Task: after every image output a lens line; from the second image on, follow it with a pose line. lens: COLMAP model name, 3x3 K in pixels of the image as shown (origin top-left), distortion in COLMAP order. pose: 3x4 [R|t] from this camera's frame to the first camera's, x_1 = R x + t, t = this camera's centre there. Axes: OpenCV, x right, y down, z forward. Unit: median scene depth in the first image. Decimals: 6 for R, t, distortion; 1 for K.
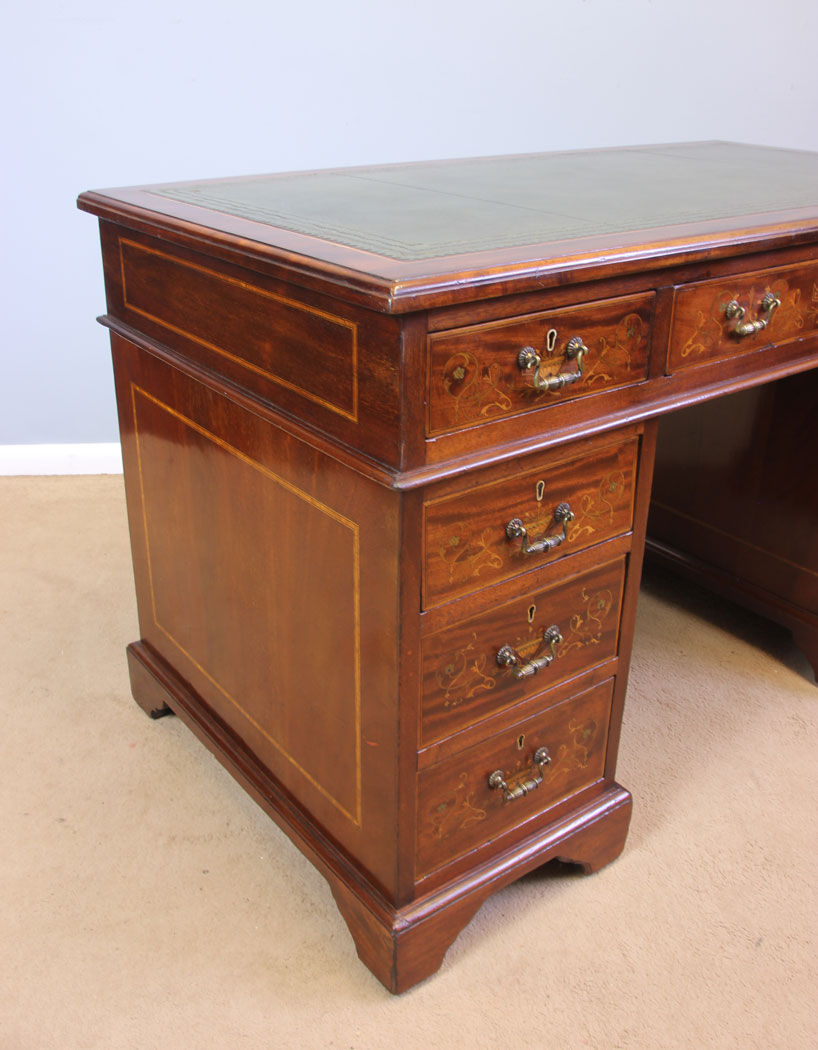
lens RADIAL K [[955.0, 0, 372.6], [0, 955.0, 458.7], [0, 0, 1]] dist [-0.079320, 0.000000]
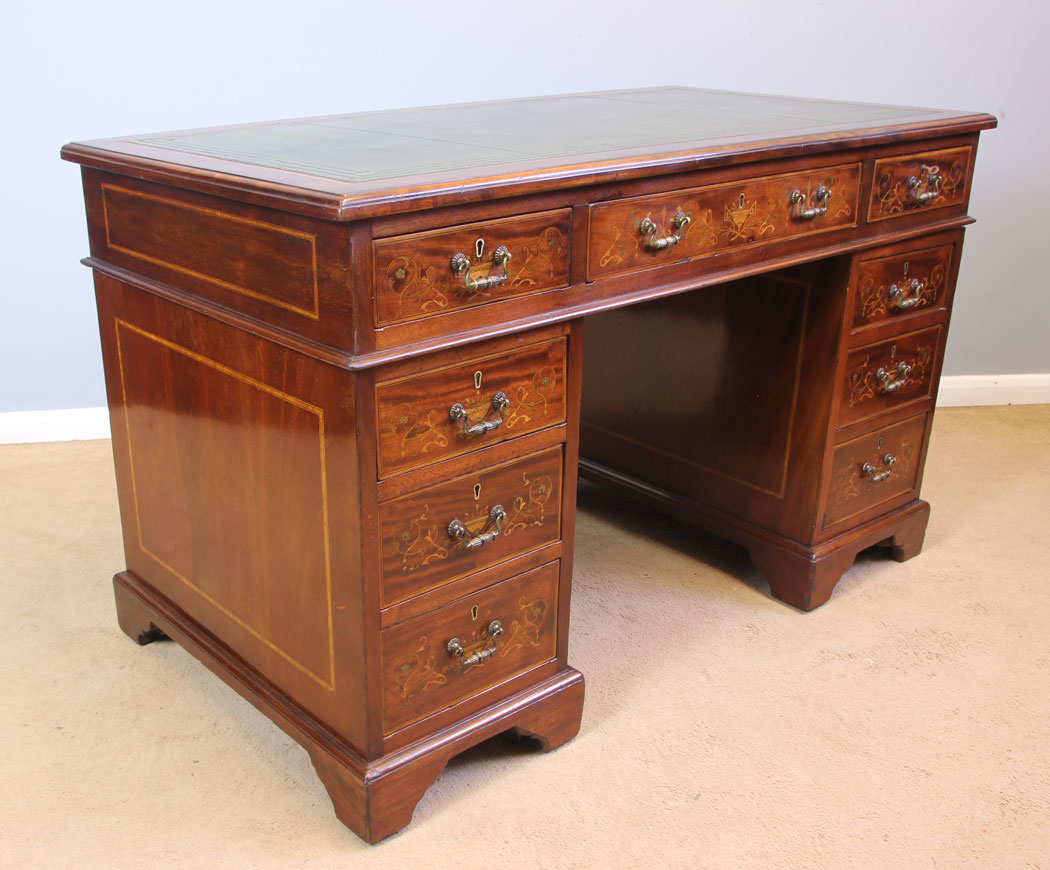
lens RADIAL K [[1088.0, 0, 370.1], [0, 1088.0, 457.3], [0, 0, 1]] dist [-0.107094, 0.000000]
pose [[0.999511, -0.029045, 0.011552, 0.023526], [0.029109, 0.999562, -0.005401, 0.121278], [-0.011390, 0.005735, 0.999919, -0.304077]]
